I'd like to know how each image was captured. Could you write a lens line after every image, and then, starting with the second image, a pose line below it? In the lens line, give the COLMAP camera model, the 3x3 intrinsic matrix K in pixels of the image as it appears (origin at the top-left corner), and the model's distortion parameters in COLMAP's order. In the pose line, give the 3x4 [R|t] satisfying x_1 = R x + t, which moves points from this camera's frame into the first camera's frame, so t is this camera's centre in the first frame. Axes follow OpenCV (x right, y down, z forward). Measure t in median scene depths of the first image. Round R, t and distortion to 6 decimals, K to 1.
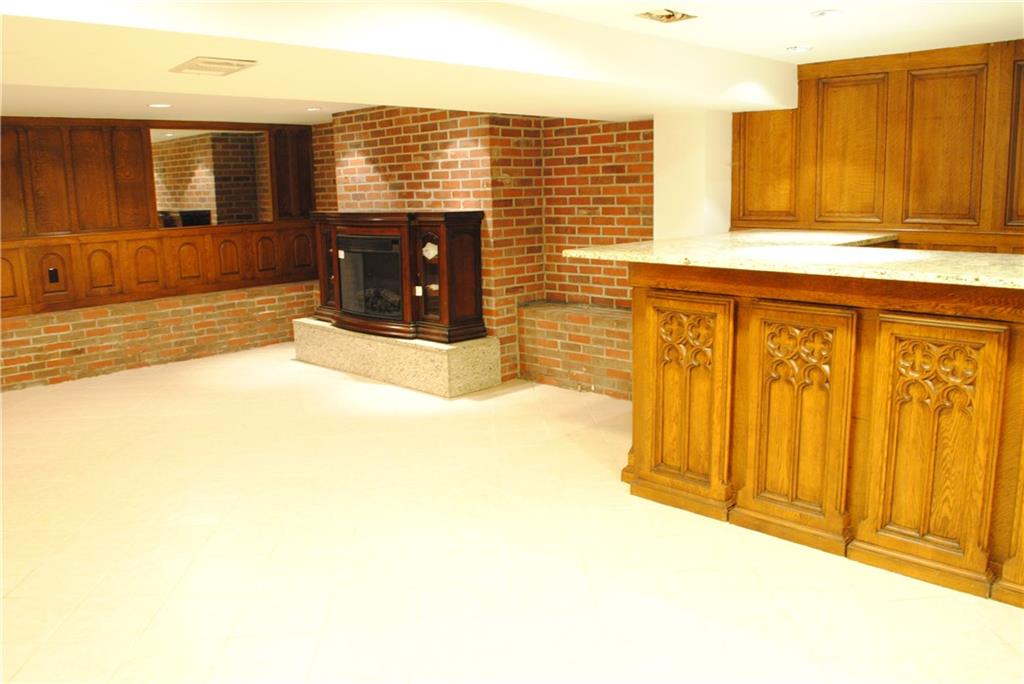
lens RADIAL K [[811.9, 0, 524.8], [0, 811.9, 337.0], [0, 0, 1]] dist [-0.085751, 0.013826]
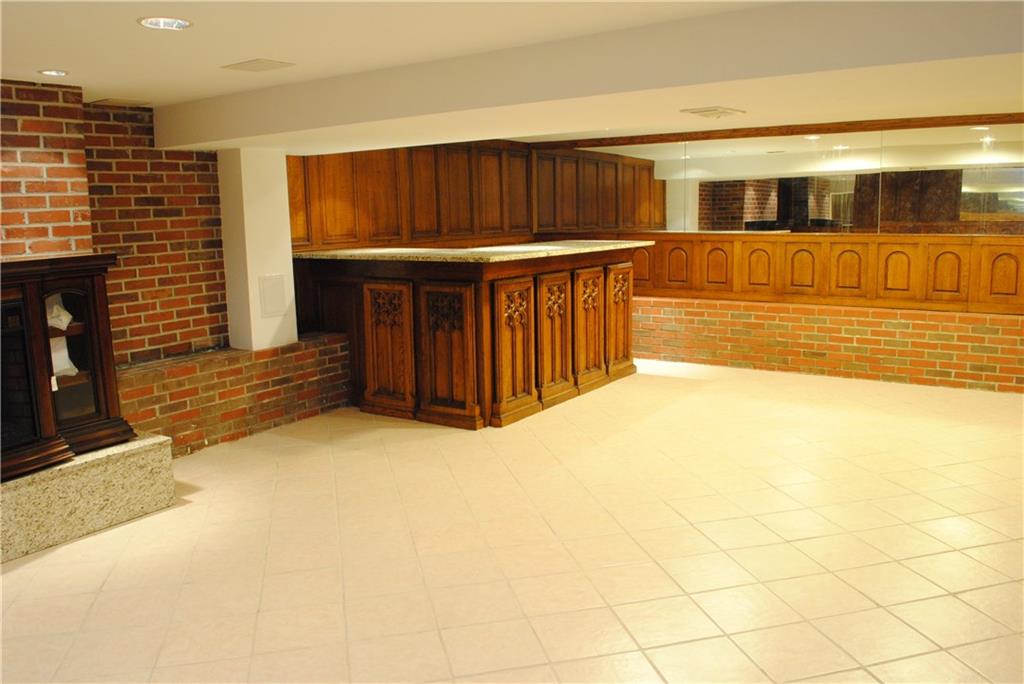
lens RADIAL K [[811.9, 0, 524.8], [0, 811.9, 337.0], [0, 0, 1]] dist [-0.085751, 0.013826]
pose [[-0.187220, -0.127389, 0.974023, -0.828605], [0.204925, 0.964675, 0.165556, -0.123797], [-0.960705, 0.230597, -0.154502, 0.770693]]
